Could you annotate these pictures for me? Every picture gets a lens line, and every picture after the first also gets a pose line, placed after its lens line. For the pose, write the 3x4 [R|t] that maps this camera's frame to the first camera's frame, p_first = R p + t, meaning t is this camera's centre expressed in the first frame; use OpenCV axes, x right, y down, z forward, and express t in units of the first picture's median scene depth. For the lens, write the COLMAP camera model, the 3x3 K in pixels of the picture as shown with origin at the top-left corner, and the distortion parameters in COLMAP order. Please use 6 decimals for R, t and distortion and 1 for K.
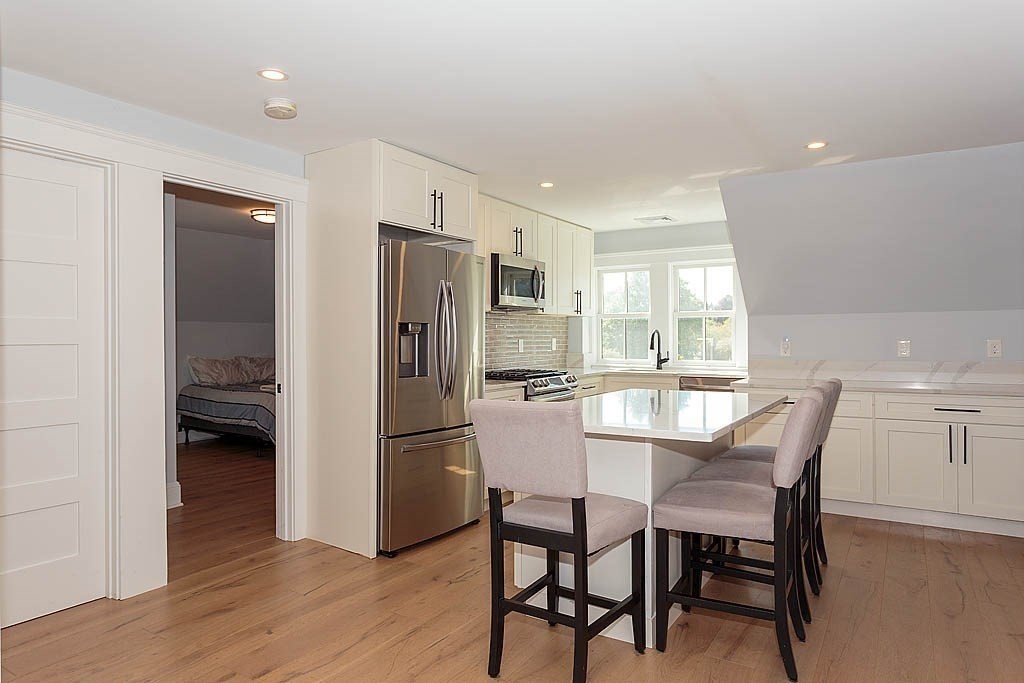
lens RADIAL K [[642.7, 0, 512.0], [0, 642.7, 341.5], [0, 0, 1]] dist [-0.002008, -0.000068]
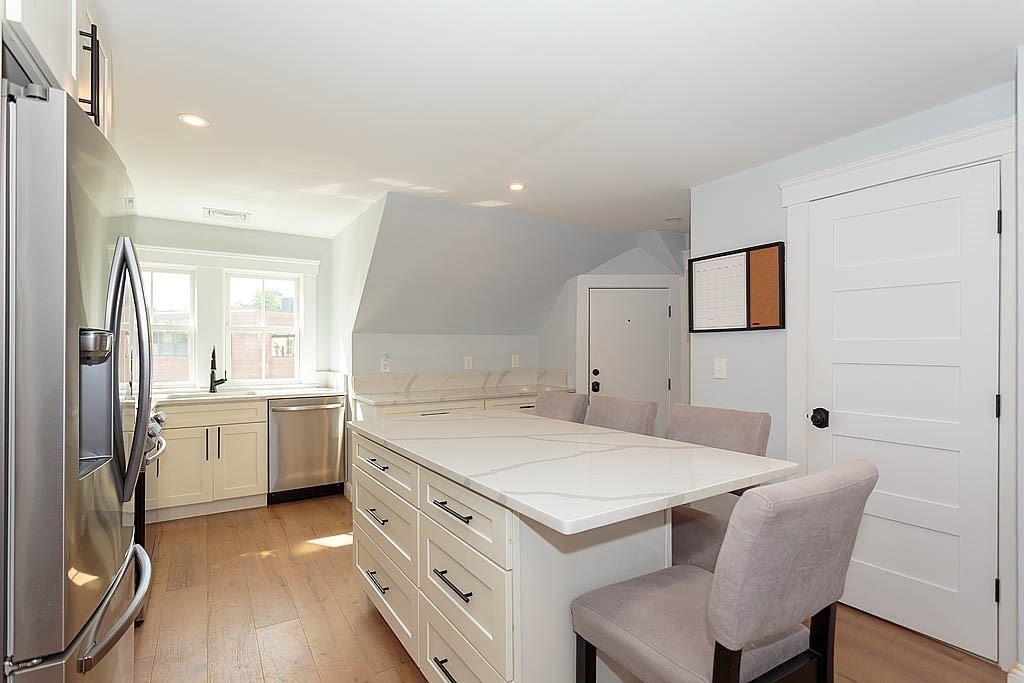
lens RADIAL K [[490.5, 0, 512.3], [0, 490.5, 351.4], [0, 0, 1]] dist [0.001675, 0.000917]
pose [[0.447479, -0.002861, 0.894290, -0.210971], [0.006638, 0.999978, -0.000122, -0.009754], [-0.894270, 0.005991, 0.447488, 0.433479]]
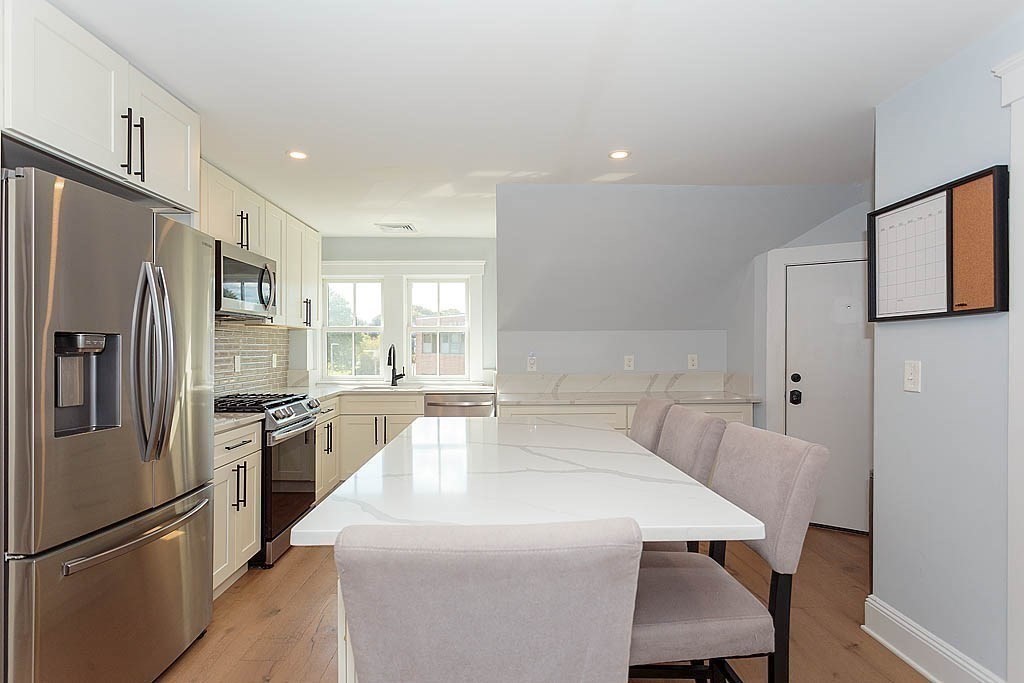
lens RADIAL K [[531.6, 0, 501.6], [0, 531.6, 350.7], [0, 0, 1]] dist [-0.003512, 0.000628]
pose [[0.850871, -0.002008, 0.525371, -0.062045], [0.003704, 0.999991, -0.002178, -0.007857], [-0.525362, 0.003799, 0.850870, 0.293468]]
